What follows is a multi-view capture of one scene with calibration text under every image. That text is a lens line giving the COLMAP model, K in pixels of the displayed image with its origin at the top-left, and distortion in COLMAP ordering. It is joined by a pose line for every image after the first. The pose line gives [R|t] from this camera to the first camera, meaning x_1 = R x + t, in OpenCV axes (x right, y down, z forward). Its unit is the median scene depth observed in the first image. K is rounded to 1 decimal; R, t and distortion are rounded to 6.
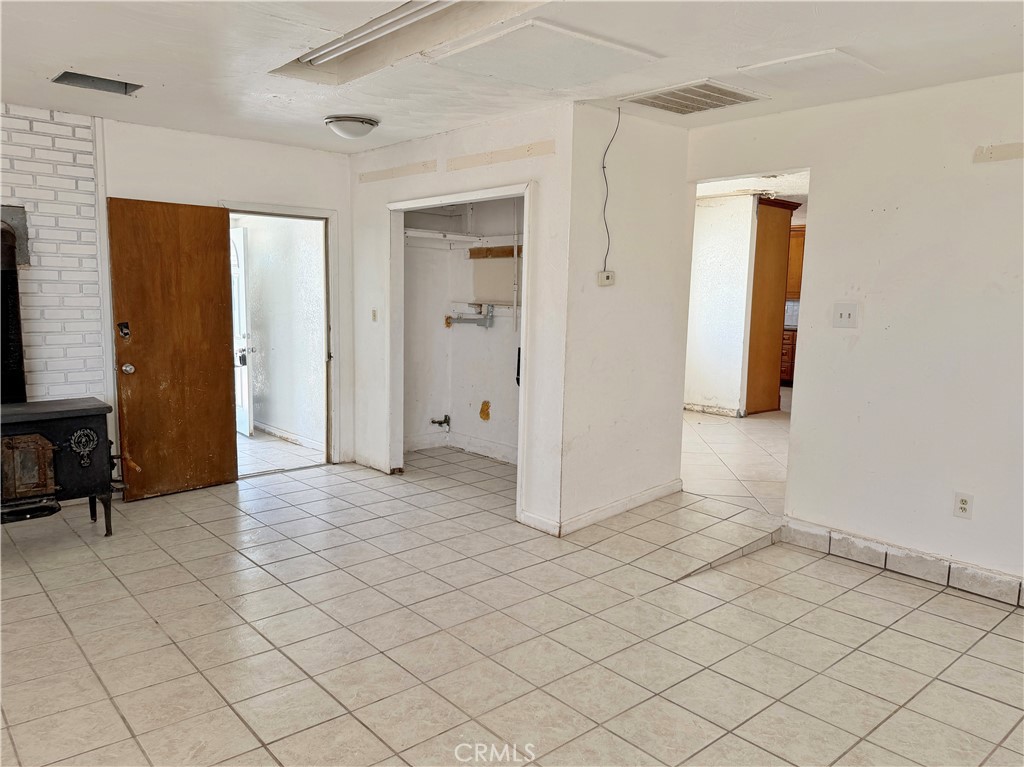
lens RADIAL K [[741.0, 0, 527.2], [0, 741.0, 395.2], [0, 0, 1]] dist [0.010124, -0.024010]
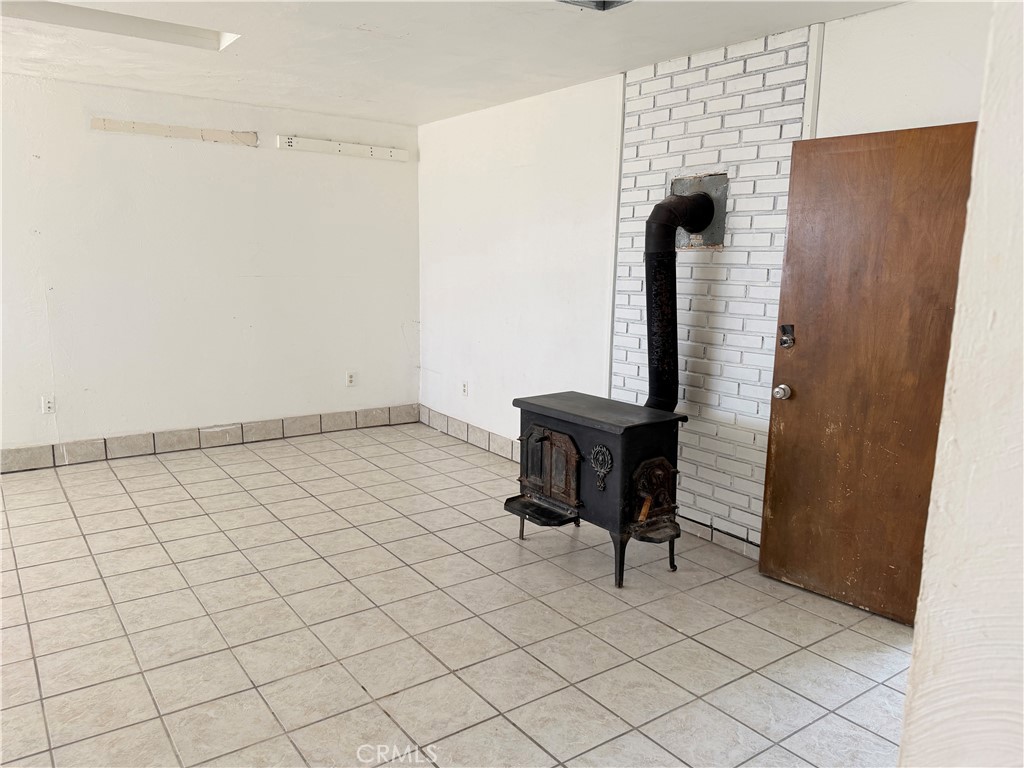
lens RADIAL K [[741.0, 0, 527.2], [0, 741.0, 395.7], [0, 0, 1]] dist [0.010124, -0.024010]
pose [[-0.098665, 0.154188, -0.983103, 0.173087], [-0.167085, 0.971331, 0.169111, -0.115300], [0.980993, 0.180947, -0.070074, 0.862200]]
